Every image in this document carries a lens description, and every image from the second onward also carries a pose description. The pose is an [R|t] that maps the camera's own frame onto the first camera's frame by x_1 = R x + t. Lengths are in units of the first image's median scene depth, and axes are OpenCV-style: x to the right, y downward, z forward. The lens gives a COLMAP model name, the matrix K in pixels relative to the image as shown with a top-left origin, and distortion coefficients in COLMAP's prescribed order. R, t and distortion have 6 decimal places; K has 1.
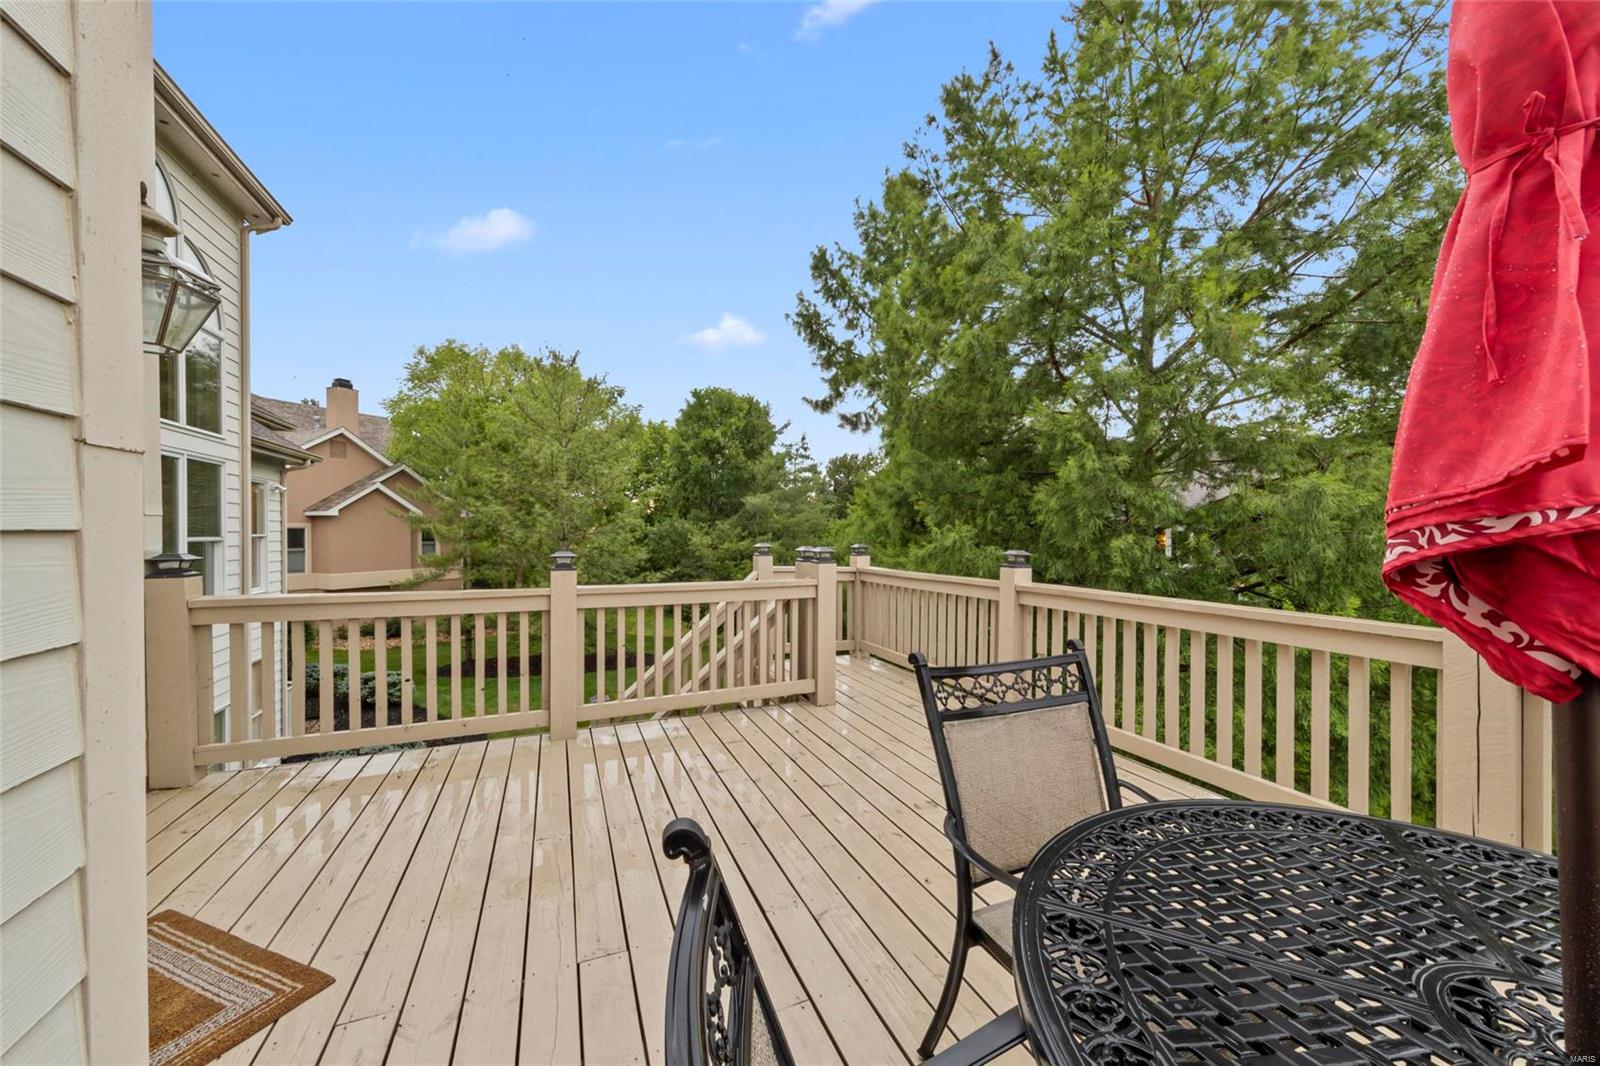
lens RADIAL K [[590.5, 0, 801.9], [0, 590.5, 533.6], [0, 0, 1]] dist [0.000690, 0.000124]
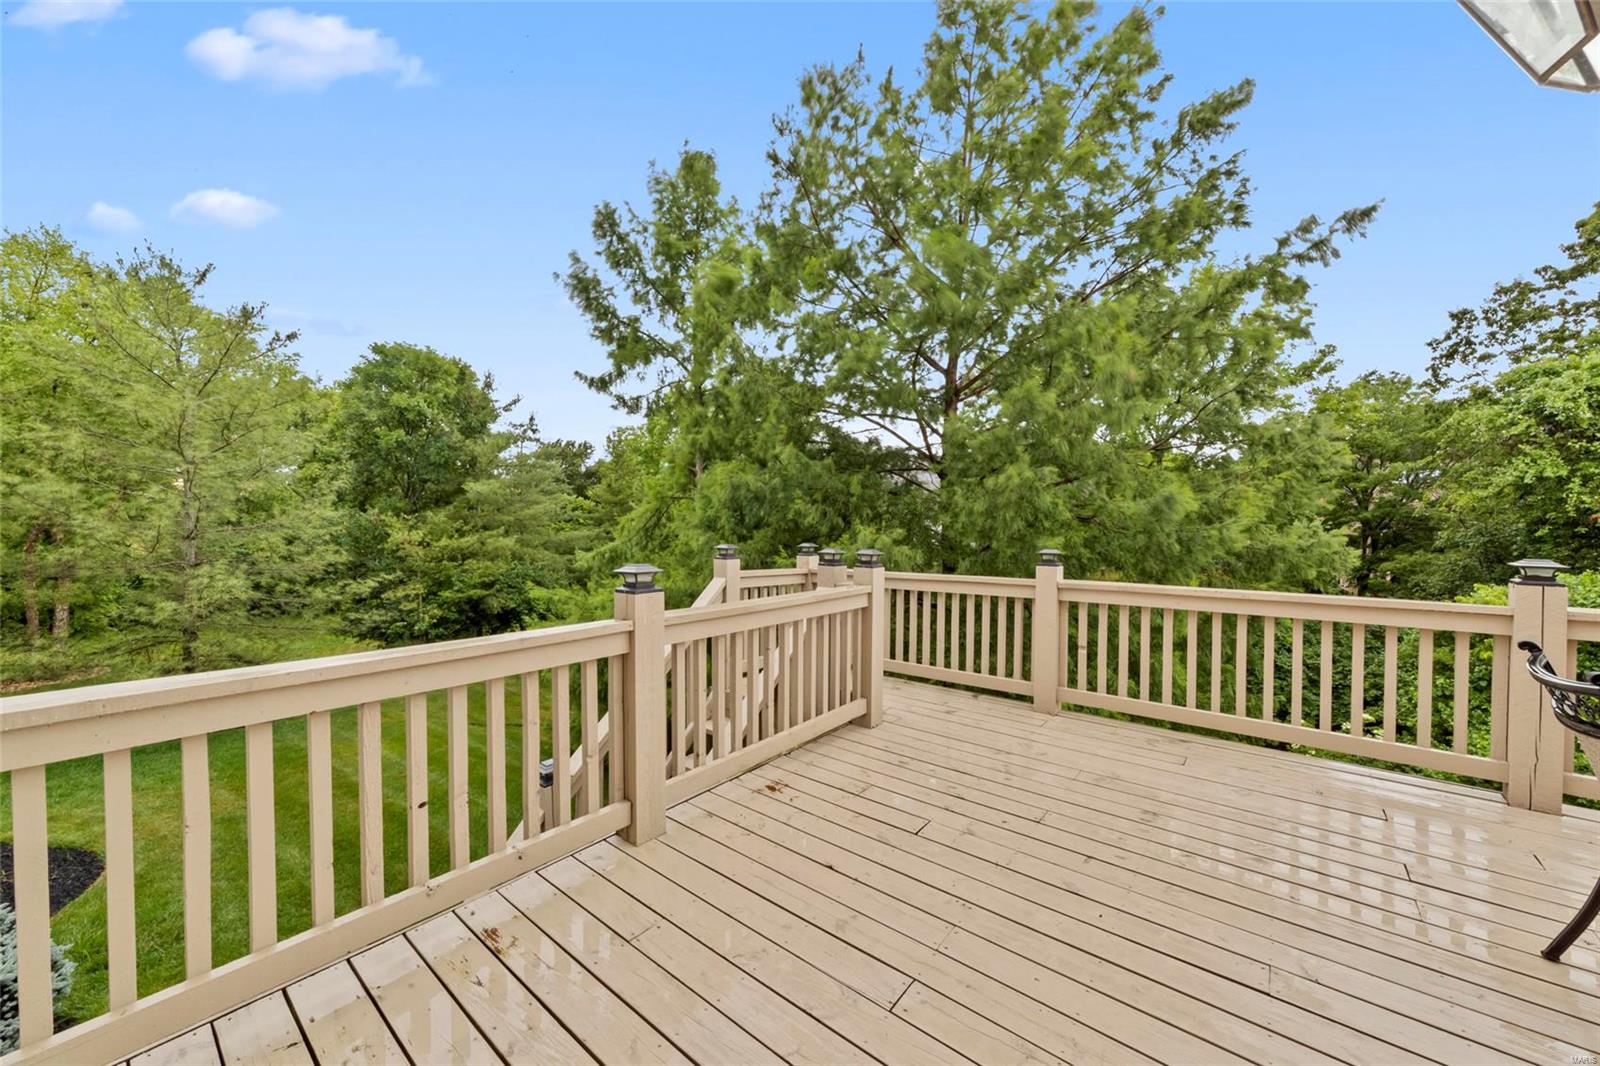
lens RADIAL K [[590.5, 0, 800.4], [0, 590.5, 536.5], [0, 0, 1]] dist [0.000690, 0.000124]
pose [[0.874408, -0.008679, 0.485114, -0.135364], [0.000084, 0.999843, 0.017736, -0.003508], [-0.485191, -0.015468, 0.874271, 0.074660]]
